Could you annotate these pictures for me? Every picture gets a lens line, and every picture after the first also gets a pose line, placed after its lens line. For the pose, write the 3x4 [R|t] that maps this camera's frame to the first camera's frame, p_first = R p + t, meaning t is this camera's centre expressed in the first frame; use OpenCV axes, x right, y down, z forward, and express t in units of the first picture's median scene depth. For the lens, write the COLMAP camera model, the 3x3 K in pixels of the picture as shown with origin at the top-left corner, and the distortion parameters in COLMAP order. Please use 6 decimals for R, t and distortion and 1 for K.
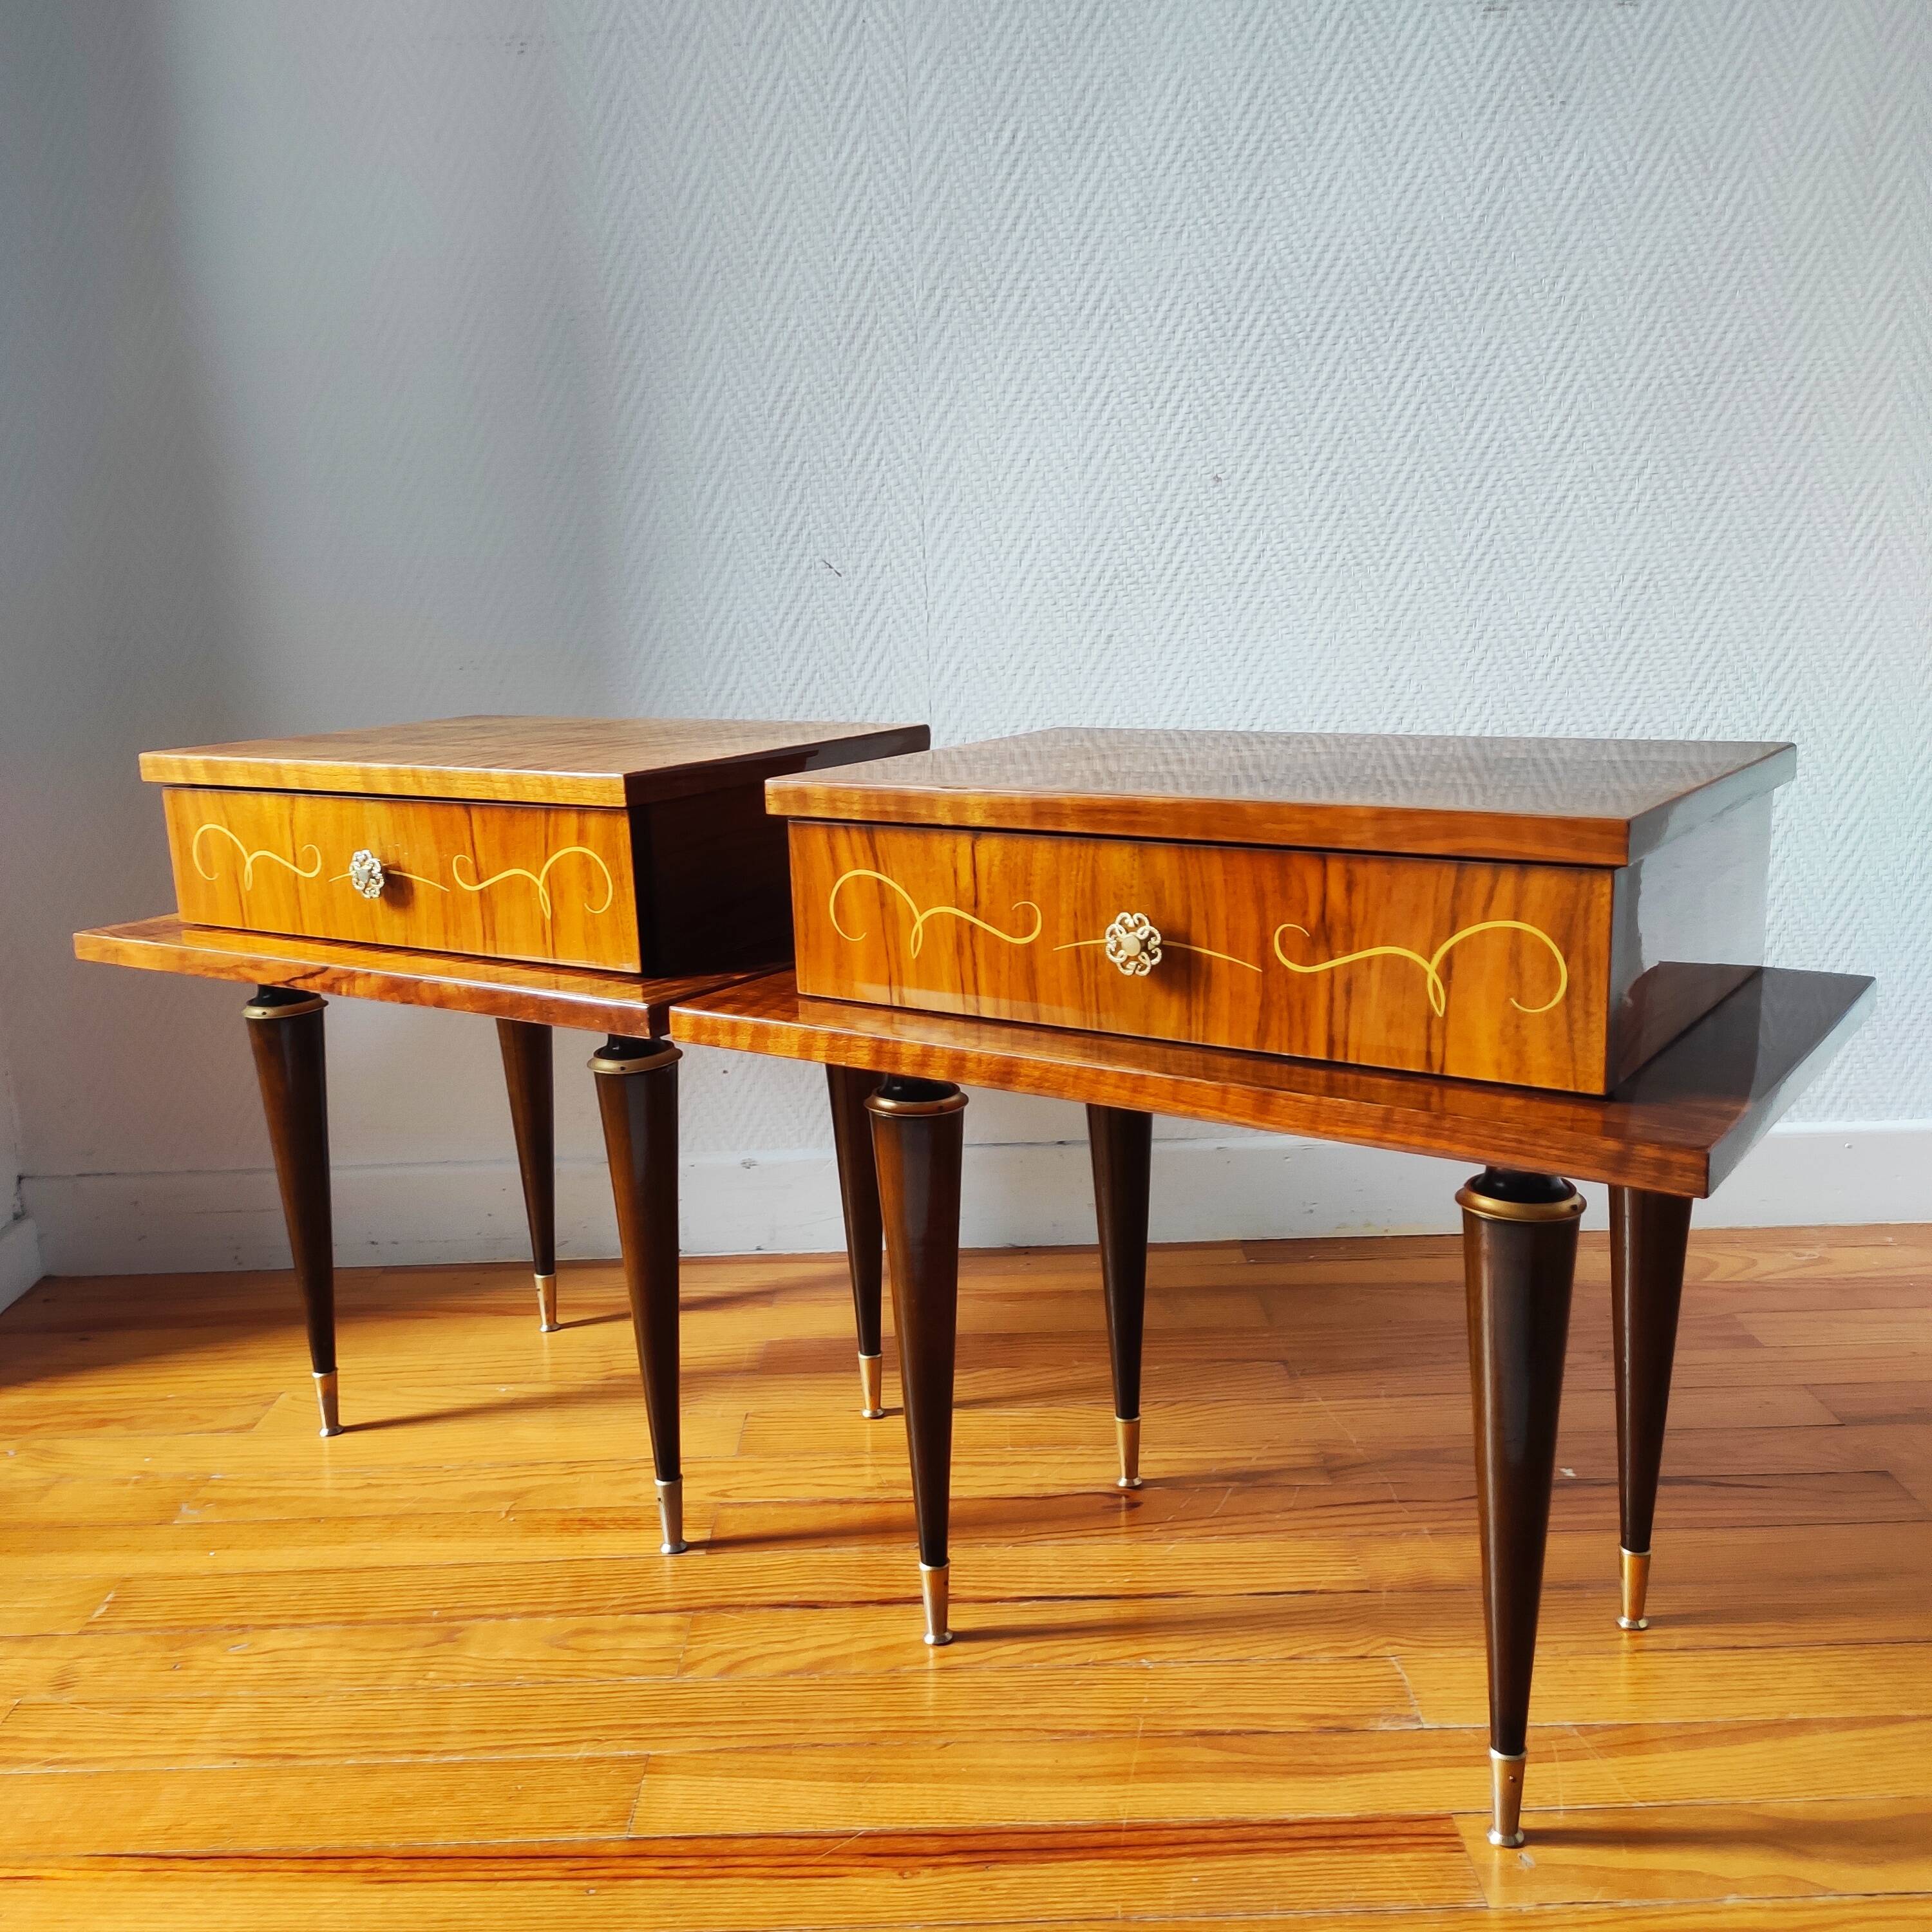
lens RADIAL K [[1929.5, 0, 973.8], [0, 1929.5, 962.0], [0, 0, 1]] dist [0.038670, 0.000000]
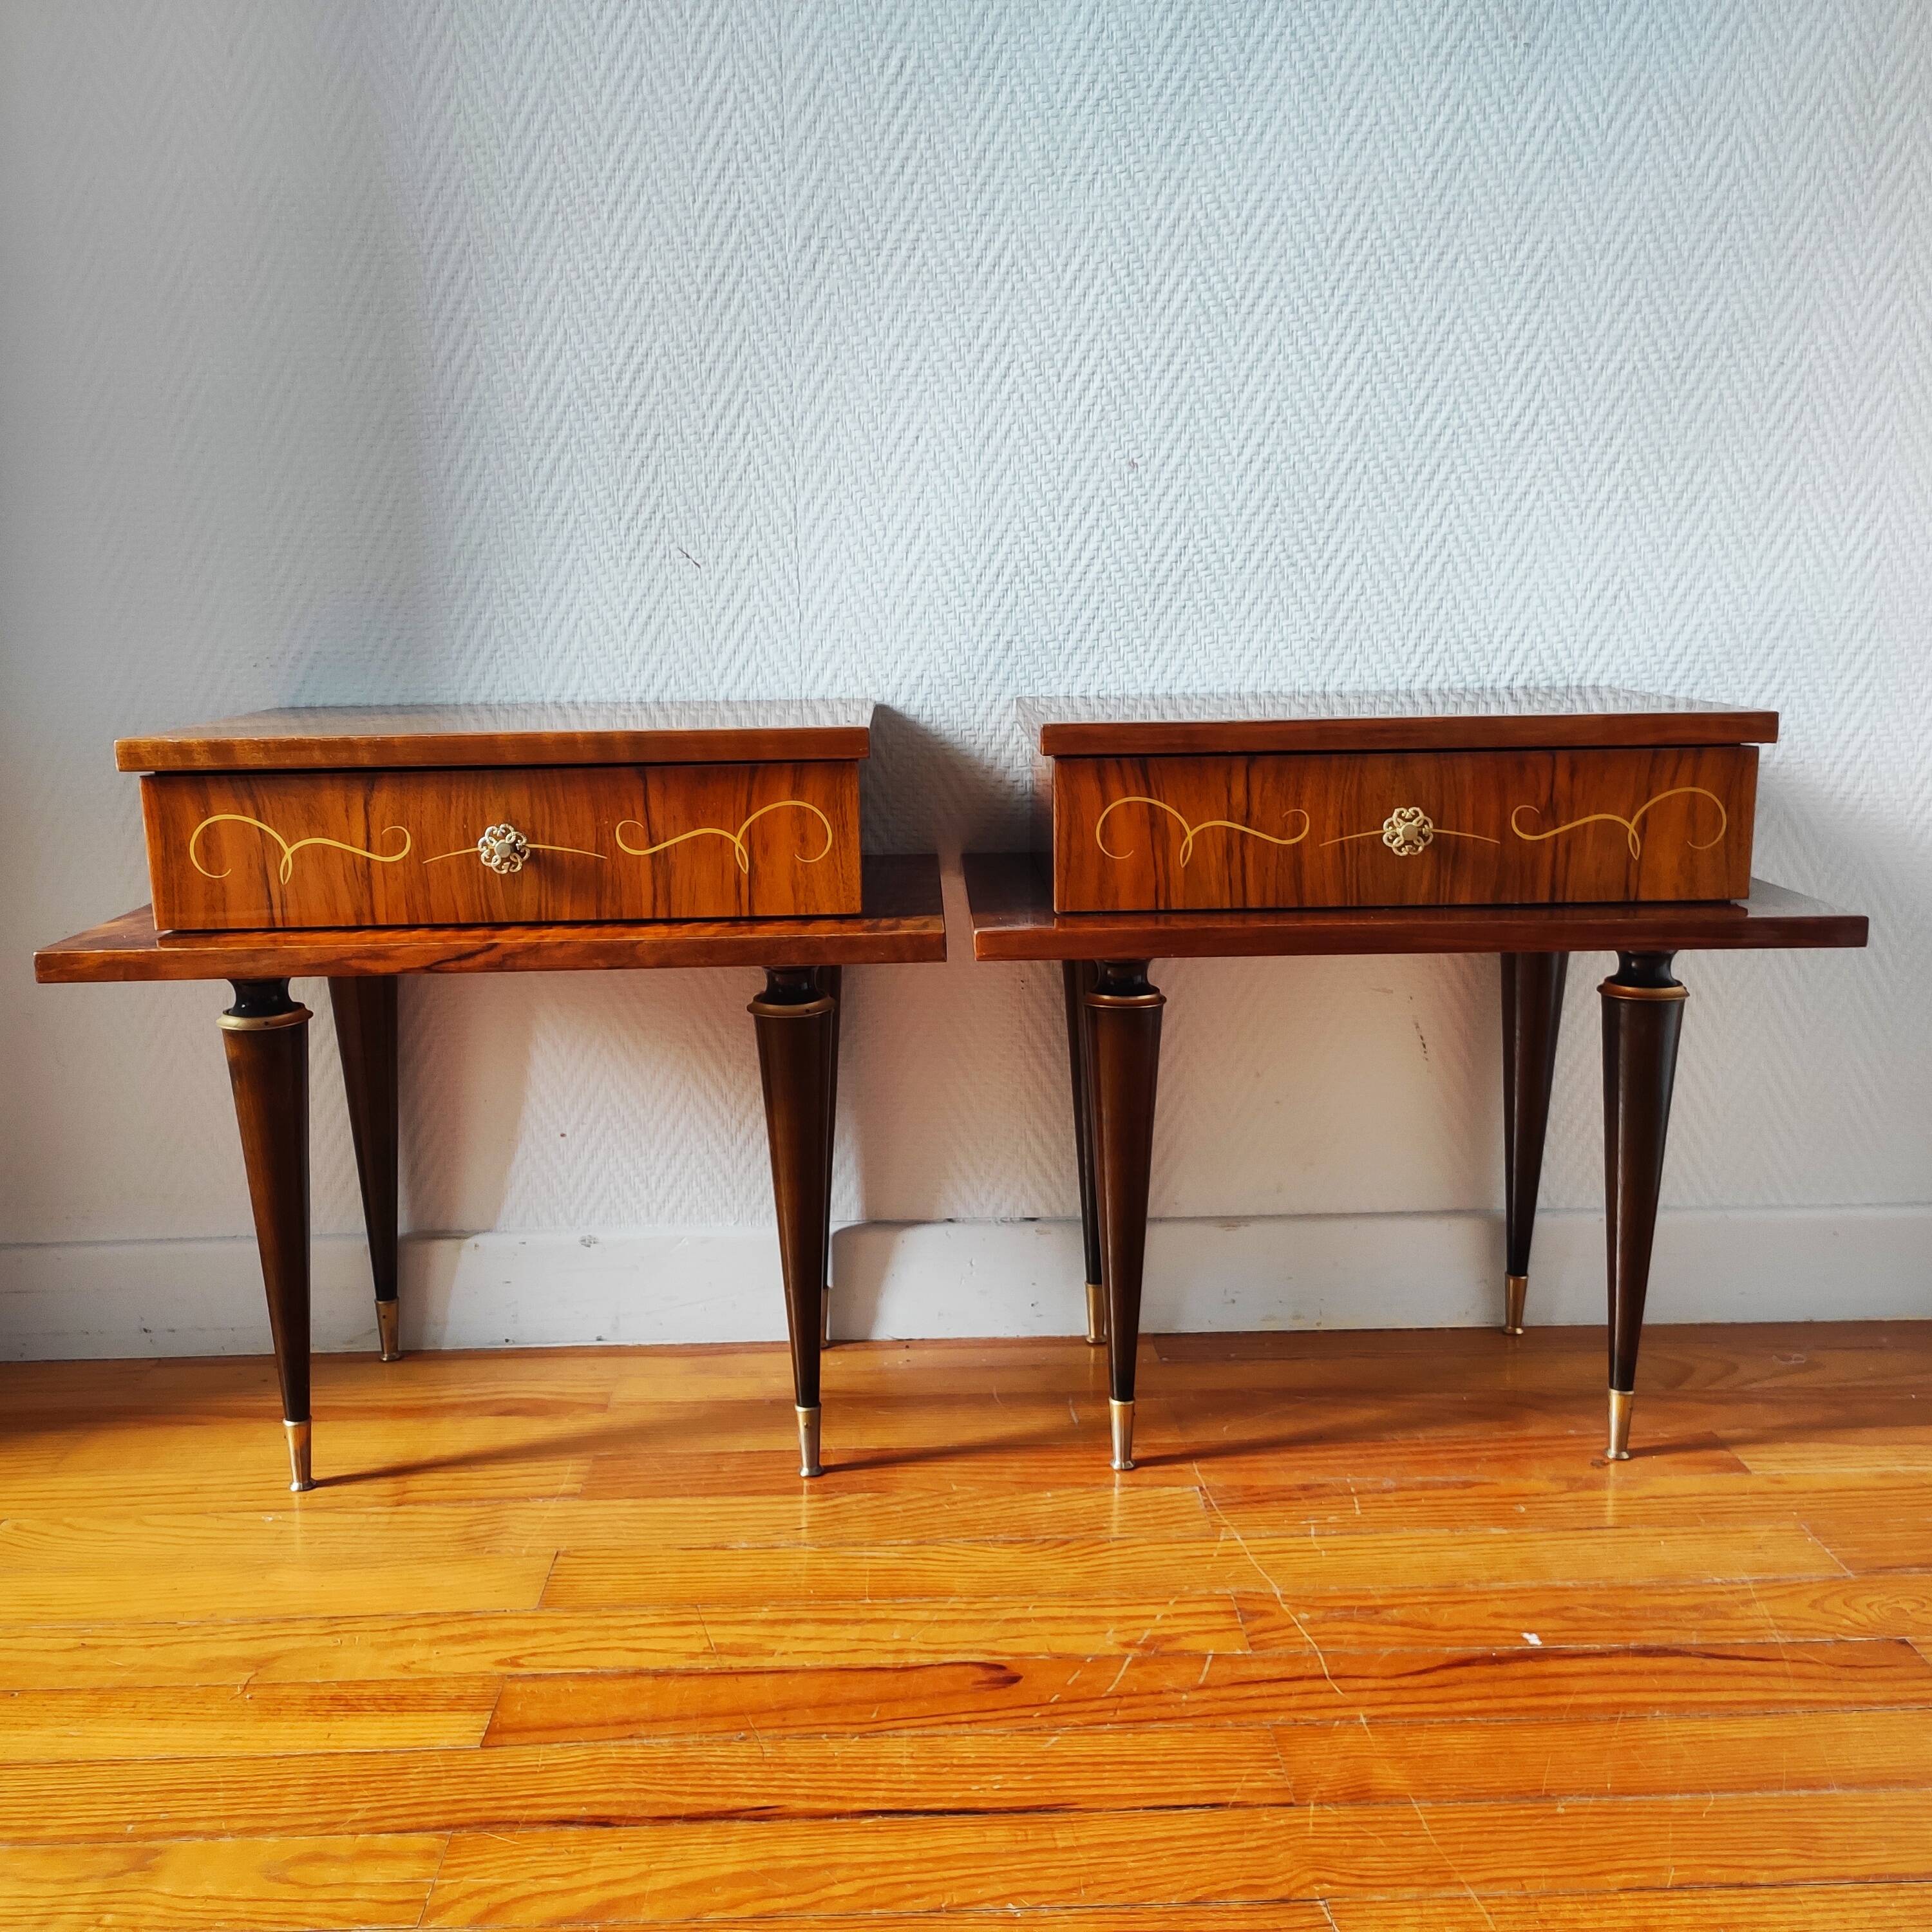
lens RADIAL K [[1929.5, 0, 967.0], [0, 1929.5, 963.1], [0, 0, 1]] dist [0.038670, 0.000000]
pose [[0.999488, 0.012500, 0.029438, 0.028395], [-0.011953, 0.999754, -0.018662, -0.007201], [-0.029664, 0.018301, 0.999392, 0.134569]]
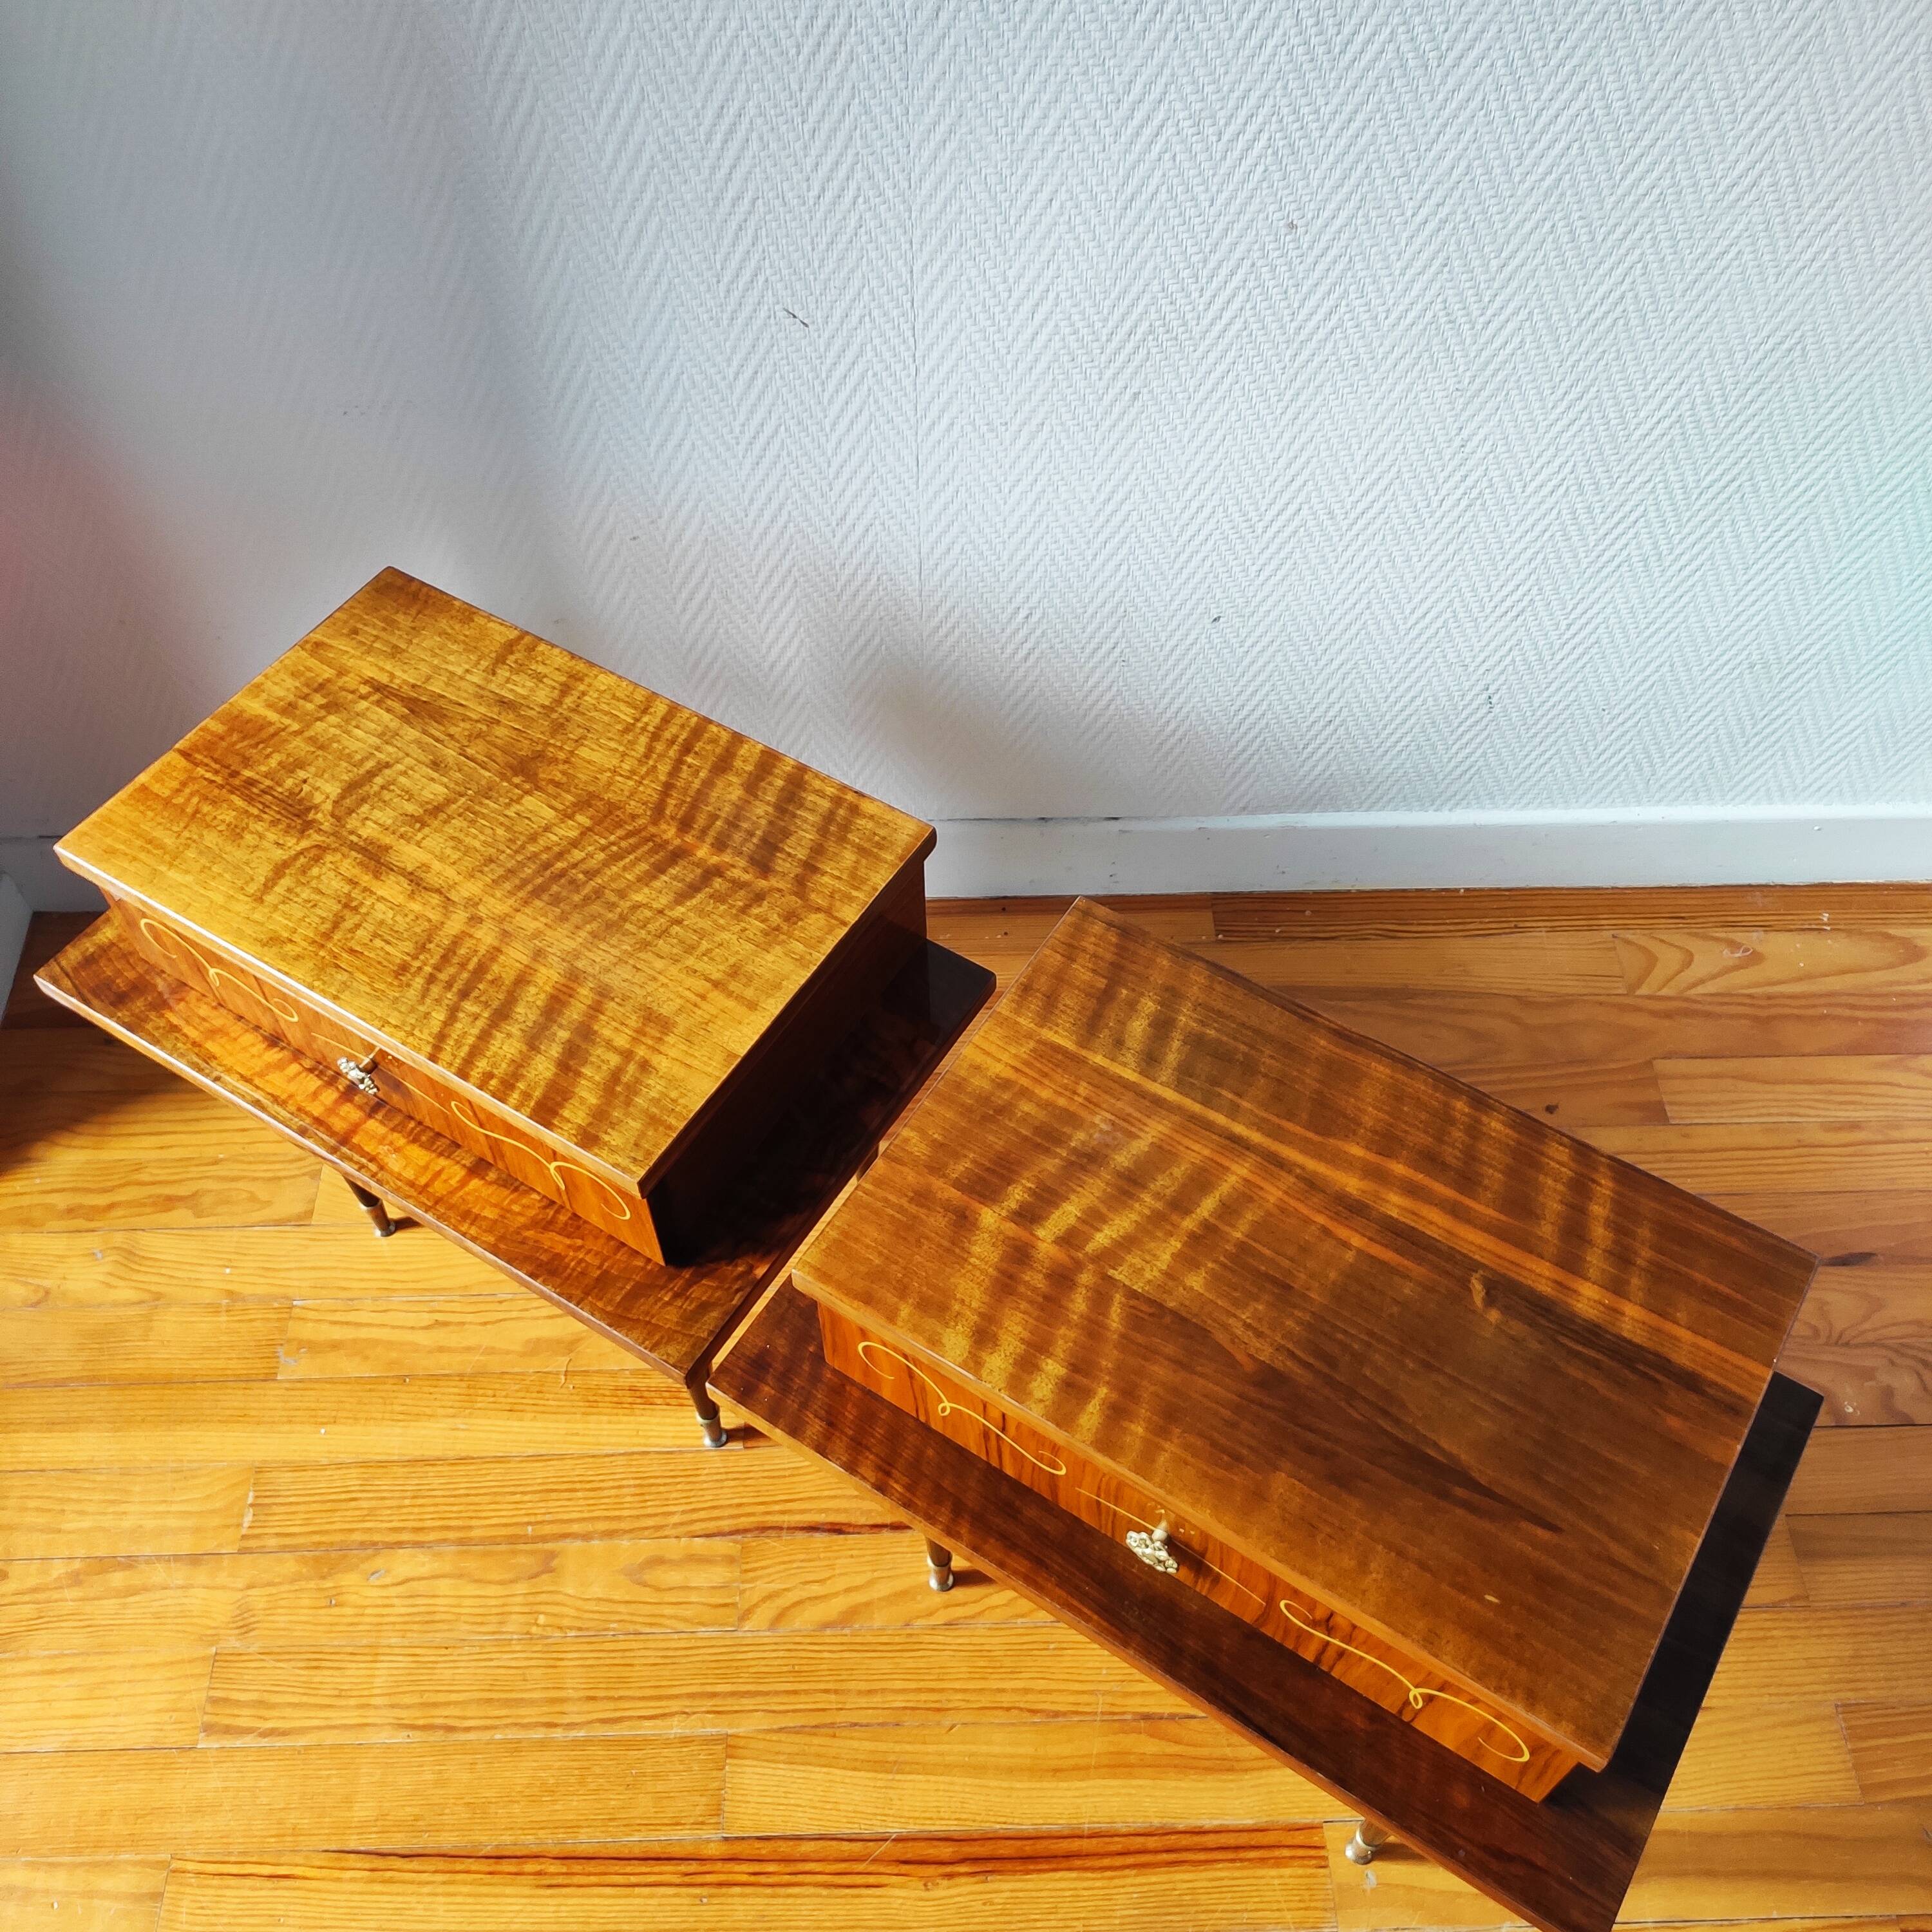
lens RADIAL K [[1929.5, 0, 975.9], [0, 1929.5, 979.6], [0, 0, 1]] dist [0.038670, 0.000000]
pose [[0.998957, -0.000891, 0.045652, -0.037371], [-0.029683, 0.747054, 0.664100, -0.547130], [-0.034696, -0.664763, 0.746248, 0.225772]]
